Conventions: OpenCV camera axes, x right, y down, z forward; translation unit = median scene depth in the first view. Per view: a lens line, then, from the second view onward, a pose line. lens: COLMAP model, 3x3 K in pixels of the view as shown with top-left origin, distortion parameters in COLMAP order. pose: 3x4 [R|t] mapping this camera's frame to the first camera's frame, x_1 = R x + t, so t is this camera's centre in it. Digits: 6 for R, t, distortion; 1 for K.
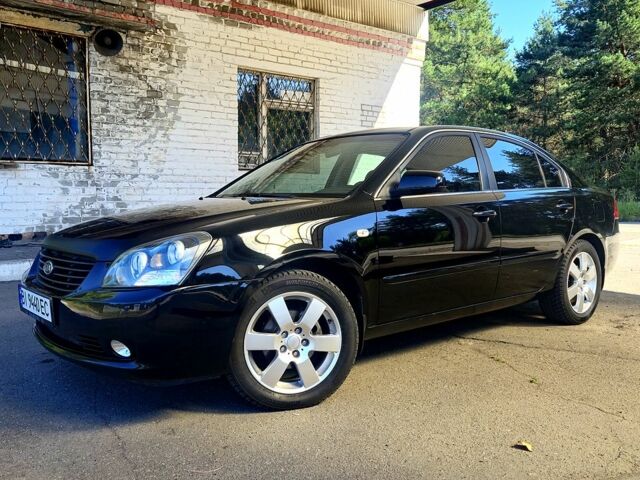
lens RADIAL K [[554.7, 0, 320.0], [0, 554.7, 240.0], [0, 0, 1]] dist [0.078326, -0.062521]
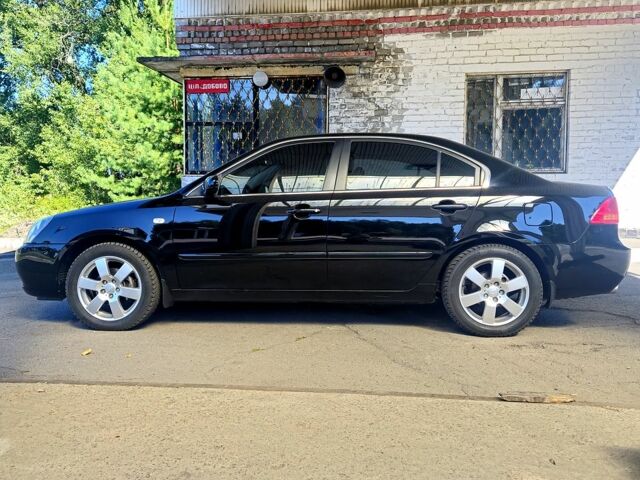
lens RADIAL K [[556.5, 0, 327.4], [0, 556.5, 243.9], [0, 0, 1]] dist [0.082731, -0.068982]
pose [[0.728613, 0.054100, -0.682786, 0.435765], [-0.055775, 0.998251, 0.019577, -0.002102], [0.682651, 0.023818, 0.730356, 0.074637]]
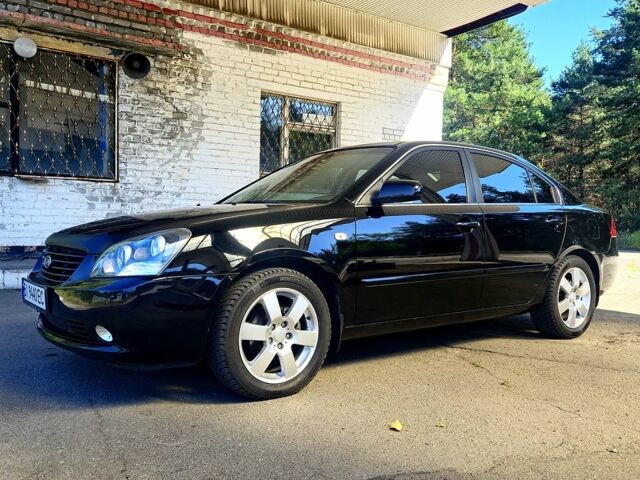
lens RADIAL K [[556.5, 0, 327.4], [0, 556.5, 243.9], [0, 0, 1]] dist [0.082731, -0.068982]
pose [[0.998704, 0.019531, -0.046997, 0.032640], [-0.021406, 0.998981, -0.039724, 0.014175], [0.046173, 0.040679, 0.998105, -0.020219]]
